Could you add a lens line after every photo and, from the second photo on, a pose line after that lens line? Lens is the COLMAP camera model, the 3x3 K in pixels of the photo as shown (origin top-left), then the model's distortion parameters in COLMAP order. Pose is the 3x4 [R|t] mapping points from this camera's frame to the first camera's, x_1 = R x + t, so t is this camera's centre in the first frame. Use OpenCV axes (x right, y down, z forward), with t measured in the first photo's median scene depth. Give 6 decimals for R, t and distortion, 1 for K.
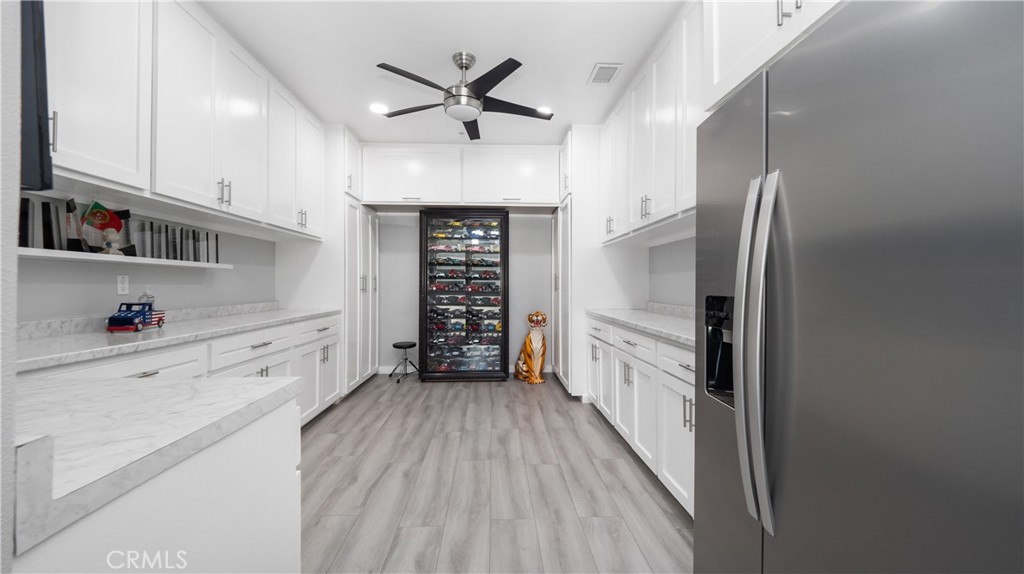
lens RADIAL K [[399.9, 0, 514.5], [0, 399.9, 285.3], [0, 0, 1]] dist [-0.002531, -0.002468]
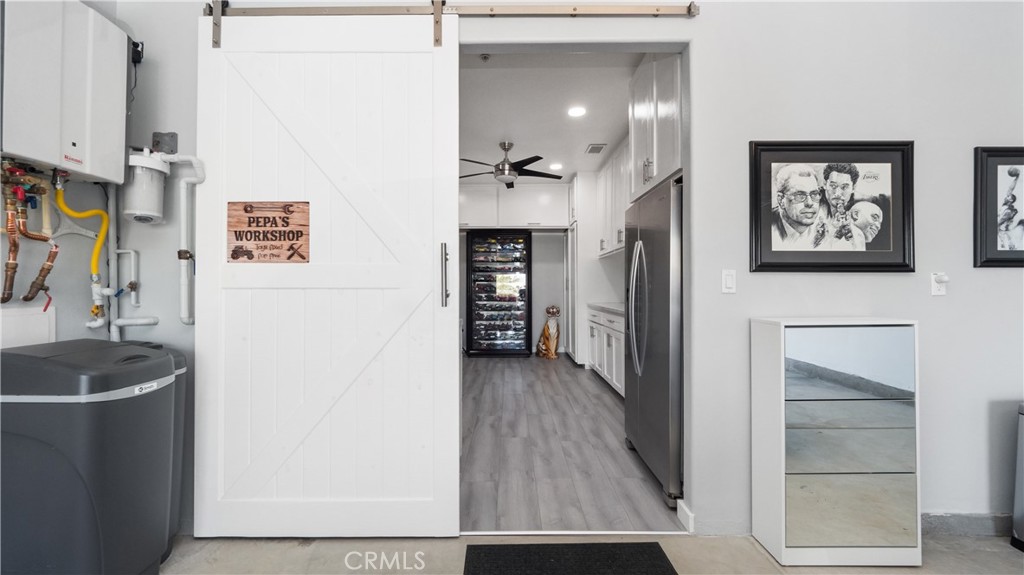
lens RADIAL K [[399.9, 0, 506.7], [0, 399.9, 286.4], [0, 0, 1]] dist [-0.002531, -0.002468]
pose [[0.998148, -0.003537, -0.060722, -0.020079], [0.003313, 0.999987, -0.003794, 0.006361], [0.060735, 0.003586, 0.998148, -0.428382]]
